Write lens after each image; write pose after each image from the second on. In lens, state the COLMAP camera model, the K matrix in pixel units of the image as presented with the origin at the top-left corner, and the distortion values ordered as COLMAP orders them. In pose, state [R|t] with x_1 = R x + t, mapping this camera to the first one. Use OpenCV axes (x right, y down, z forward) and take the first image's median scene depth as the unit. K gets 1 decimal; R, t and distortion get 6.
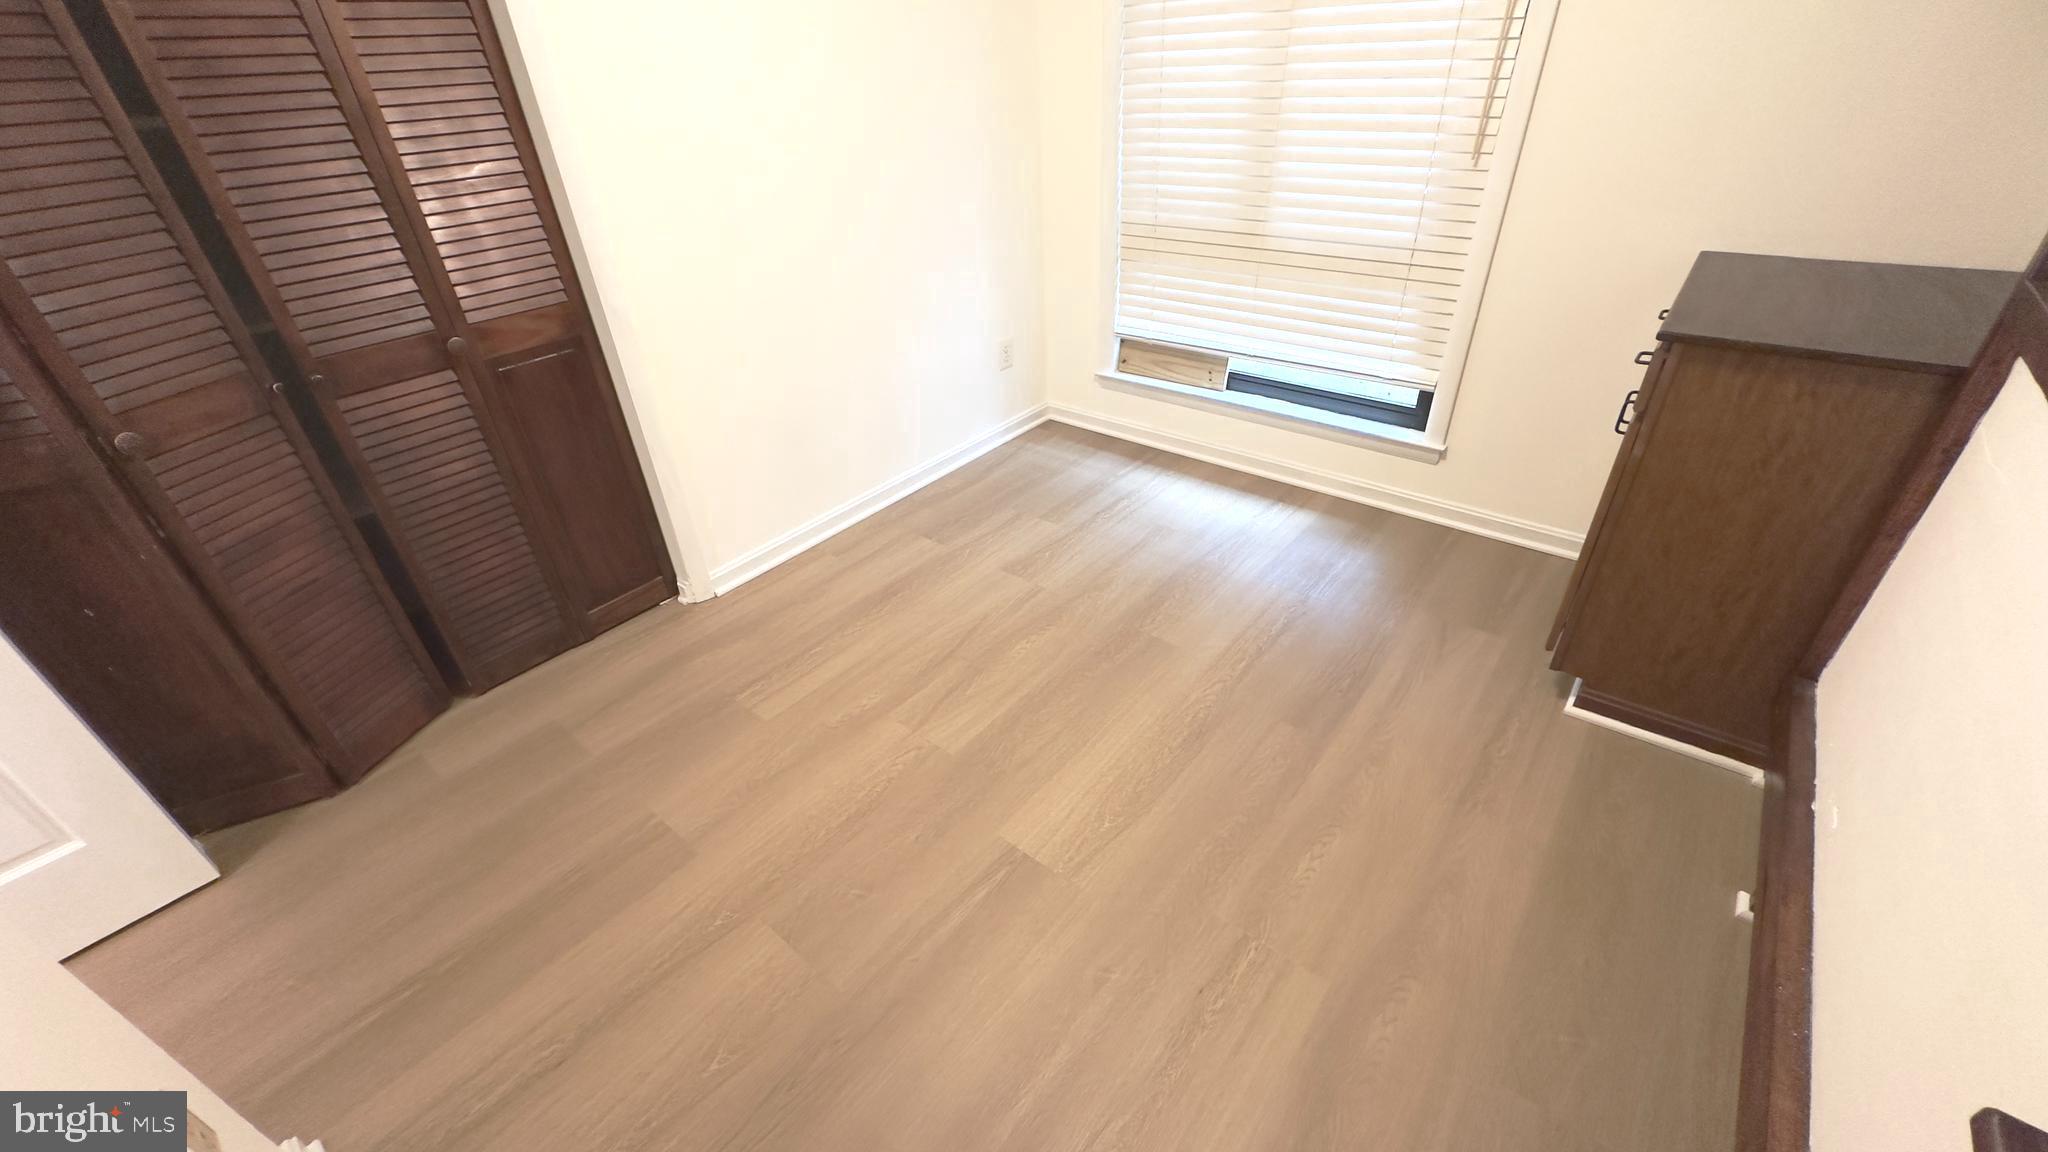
lens RADIAL K [[811.5, 0, 1020.3], [0, 811.5, 573.0], [0, 0, 1]] dist [-0.001704, 0.000234]
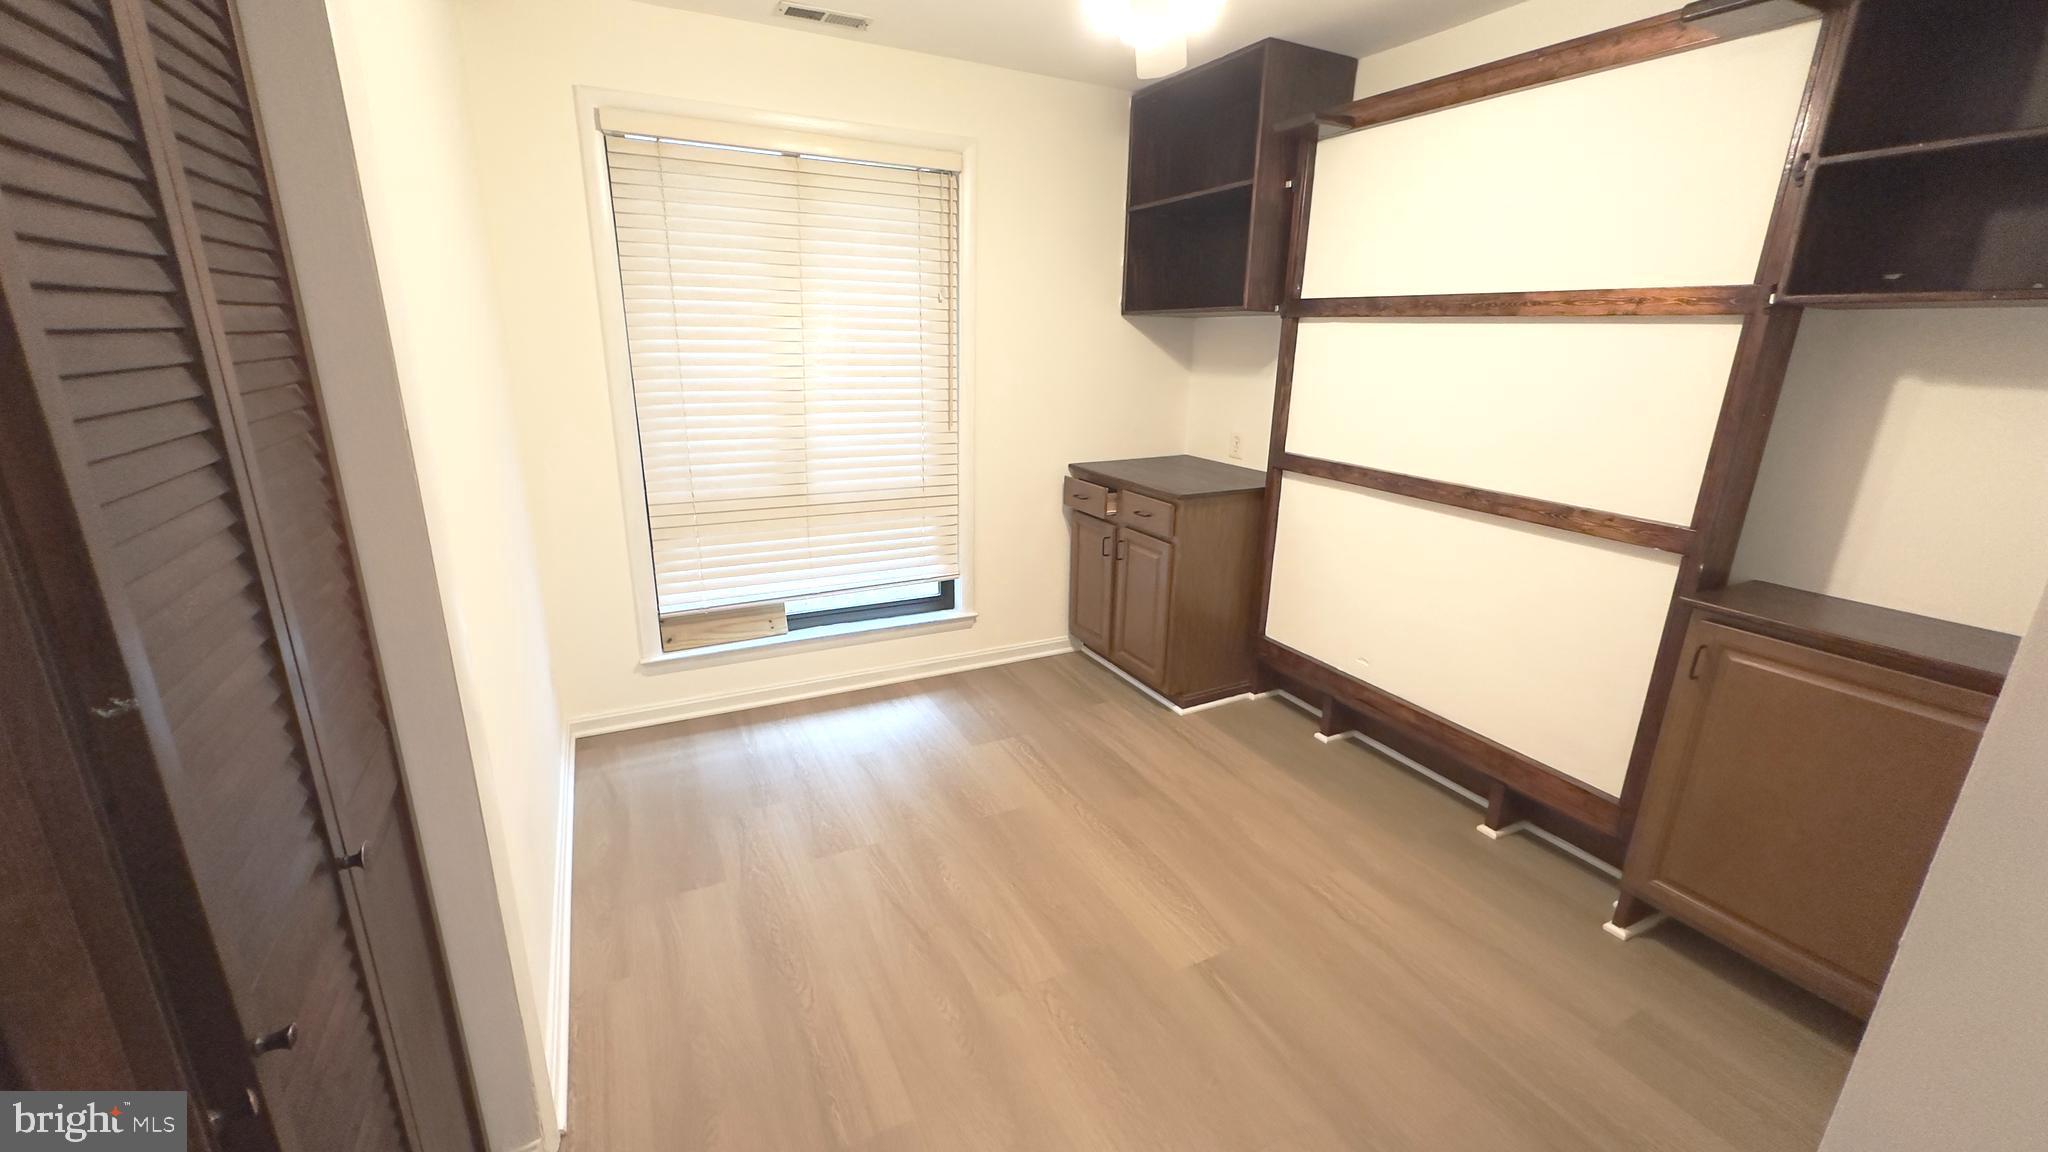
lens RADIAL K [[811.5, 0, 1023.9], [0, 811.5, 578.1], [0, 0, 1]] dist [-0.001704, 0.000234]
pose [[0.404662, -0.217362, 0.888258, -0.671044], [0.463485, 0.886087, 0.005682, -0.180966], [-0.788309, 0.409394, 0.459310, 0.281546]]
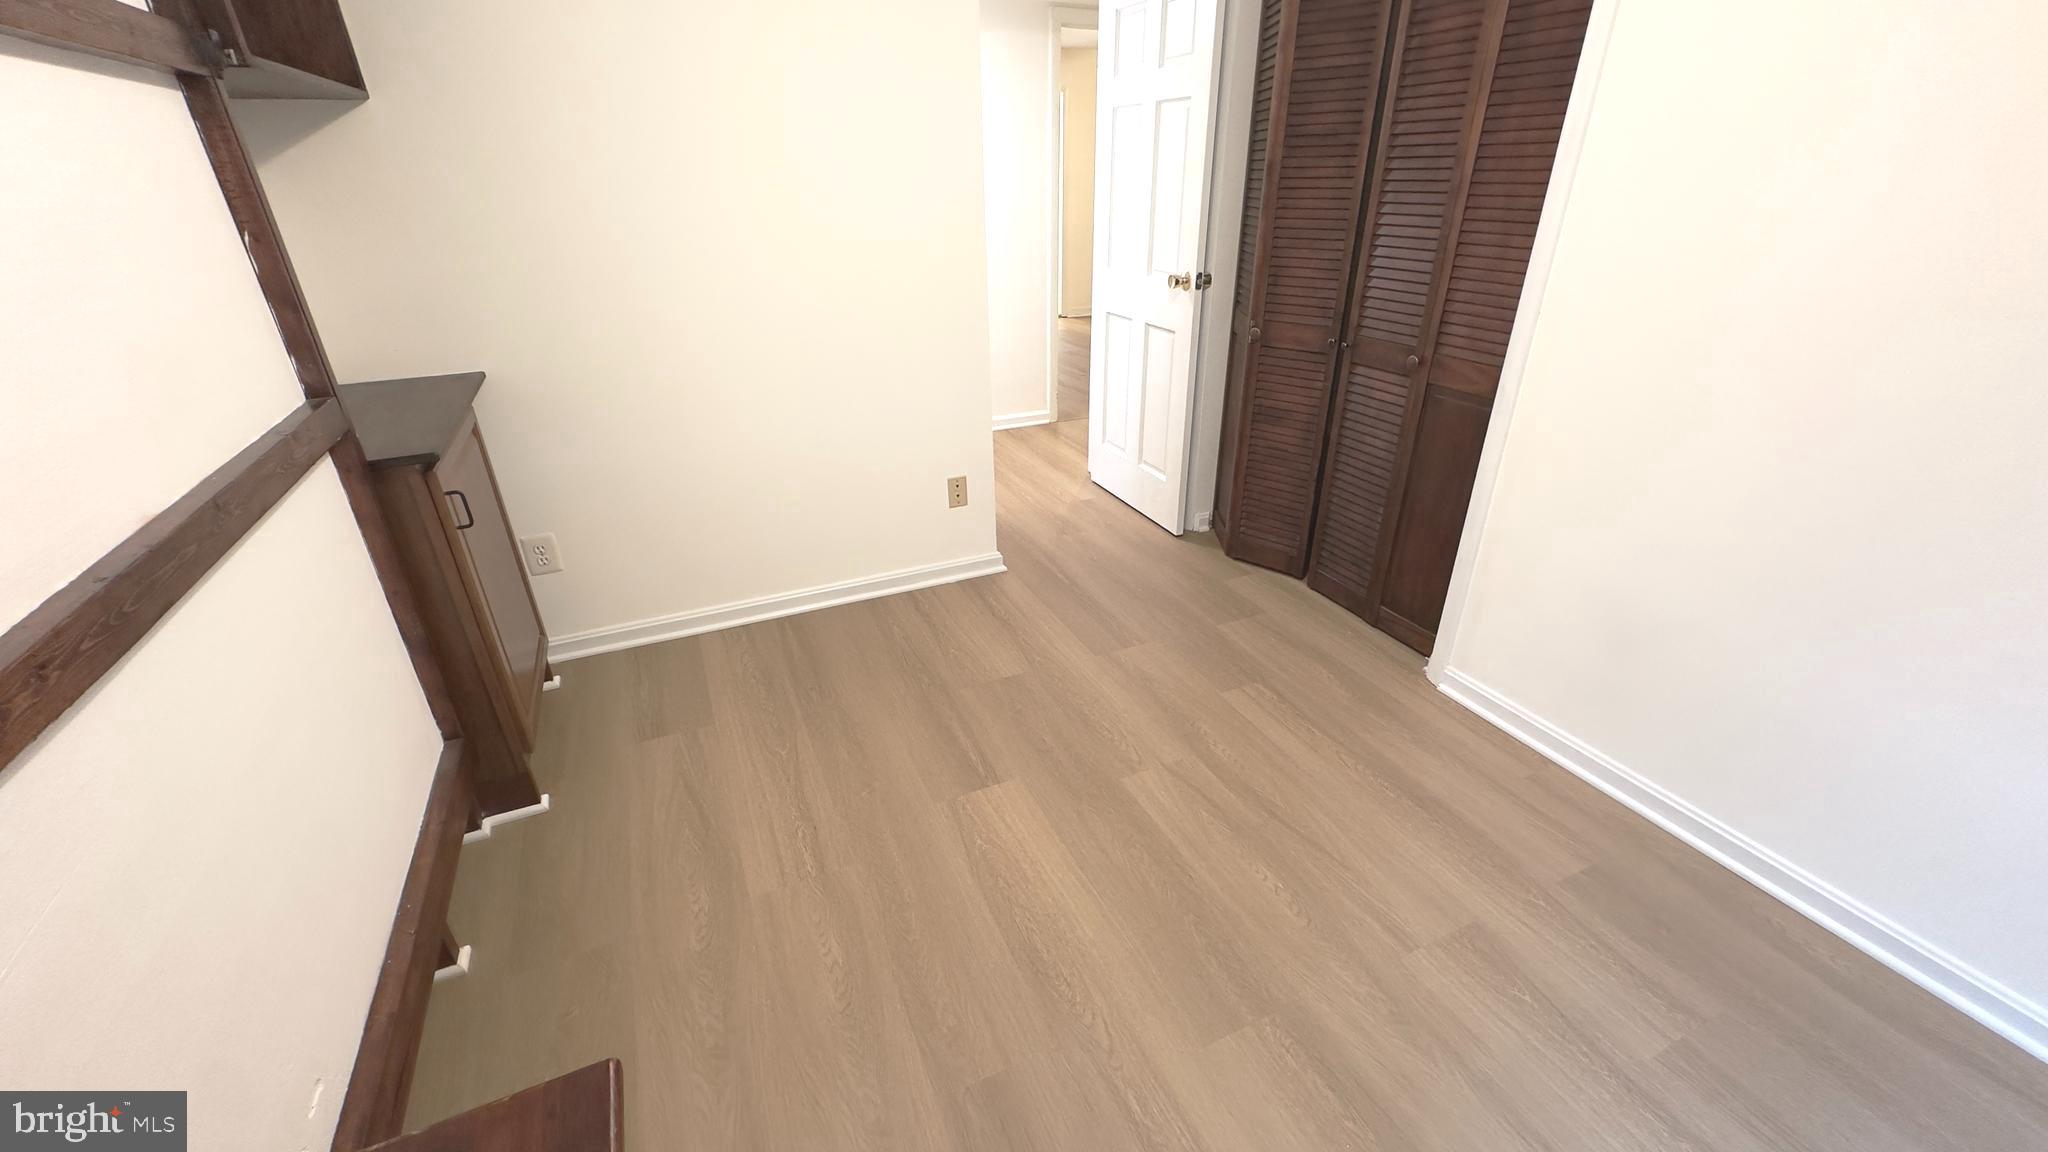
lens RADIAL K [[811.5, 0, 1028.6], [0, 811.5, 573.4], [0, 0, 1]] dist [-0.001704, 0.000234]
pose [[-0.431349, 0.444529, -0.785068, 0.518677], [-0.467590, 0.634034, 0.615922, -0.416048], [0.771555, 0.632768, -0.065632, 0.600357]]
